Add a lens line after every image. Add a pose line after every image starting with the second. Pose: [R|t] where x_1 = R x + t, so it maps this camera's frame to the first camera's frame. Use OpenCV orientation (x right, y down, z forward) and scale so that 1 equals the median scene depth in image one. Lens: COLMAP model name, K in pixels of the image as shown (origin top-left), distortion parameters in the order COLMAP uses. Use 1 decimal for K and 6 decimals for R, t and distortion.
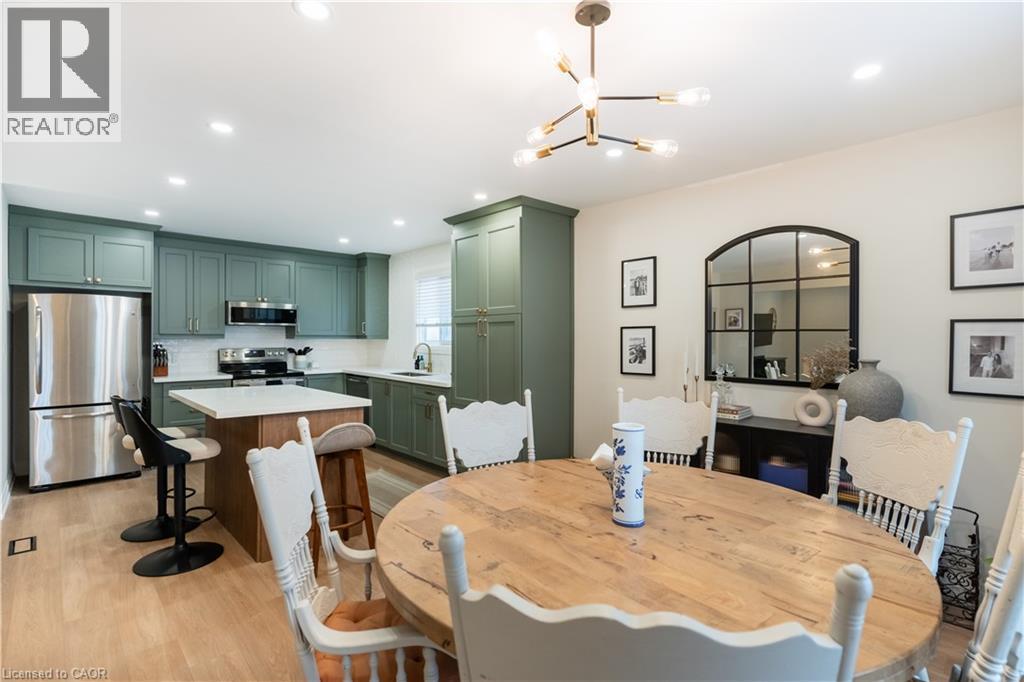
lens RADIAL K [[488.5, 0, 507.6], [0, 488.5, 341.4], [0, 0, 1]] dist [0.002922, 0.000189]
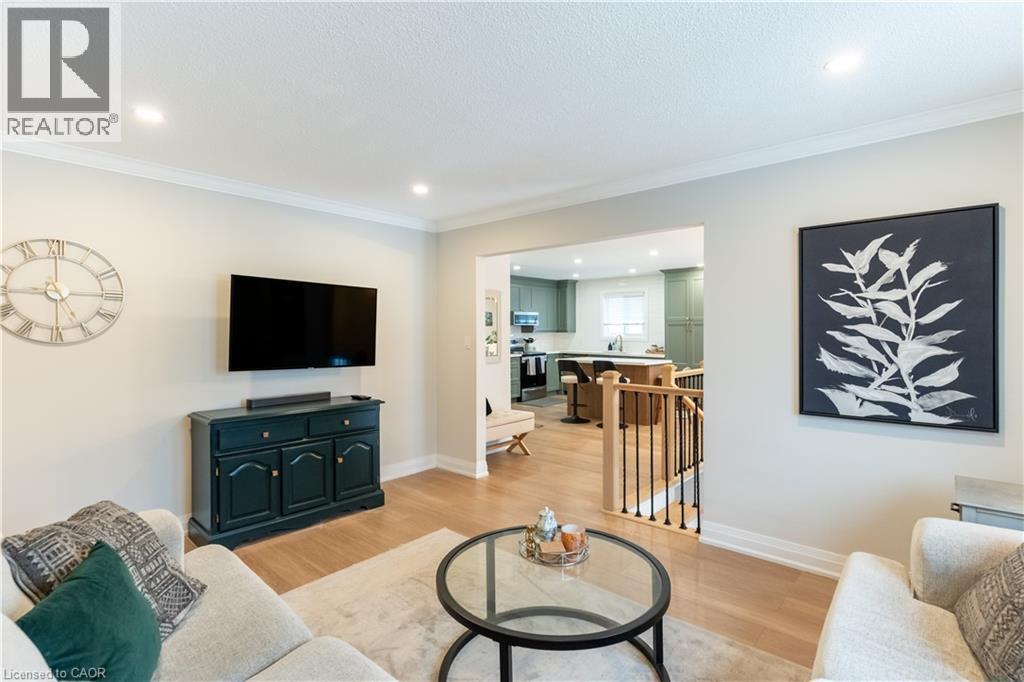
lens RADIAL K [[492.1, 0, 510.4], [0, 492.1, 333.3], [0, 0, 1]] dist [0.003787, 0.000197]
pose [[0.995254, -0.007130, 0.097051, -0.836587], [0.007257, 0.999973, -0.000956, -0.003711], [-0.097042, 0.001656, 0.995279, -0.799510]]
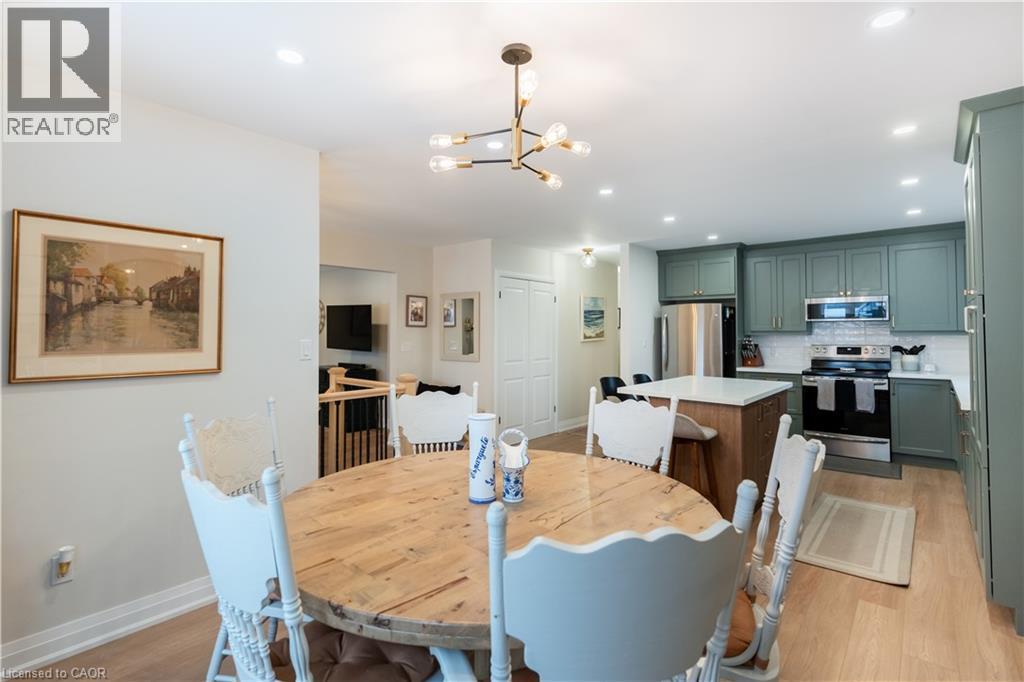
lens RADIAL K [[492.1, 0, 510.4], [0, 492.1, 333.3], [0, 0, 1]] dist [0.003787, 0.000197]
pose [[0.115689, -0.000663, -0.993285, 0.437186], [-0.004401, 0.999990, -0.001180, -0.005940], [0.993276, 0.004508, 0.115685, 0.289743]]
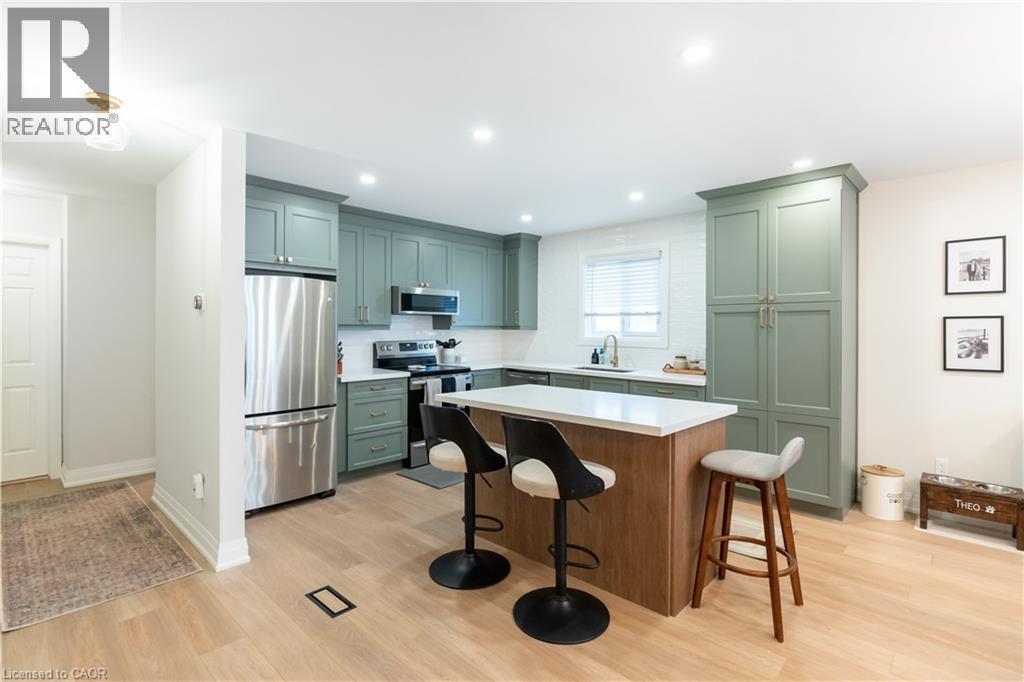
lens RADIAL K [[492.1, 0, 510.4], [0, 492.1, 333.3], [0, 0, 1]] dist [0.003787, 0.000197]
pose [[0.997803, -0.001569, 0.066225, -0.481572], [0.001216, 0.999985, 0.005366, -0.004449], [-0.066233, -0.005273, 0.997790, 0.134672]]
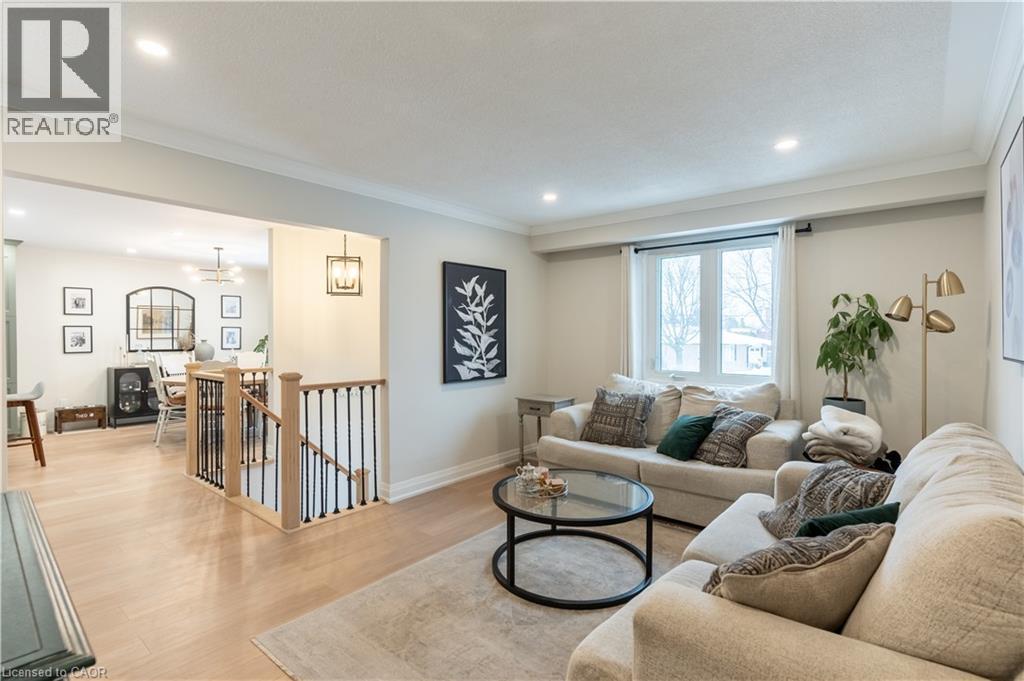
lens RADIAL K [[492.1, 0, 510.4], [0, 492.1, 332.8], [0, 0, 1]] dist [0.003787, 0.000197]
pose [[-0.119331, -0.000437, 0.992854, -1.325897], [0.006464, 0.999978, 0.001217, 0.002280], [-0.992833, 0.006563, -0.119325, -0.269707]]
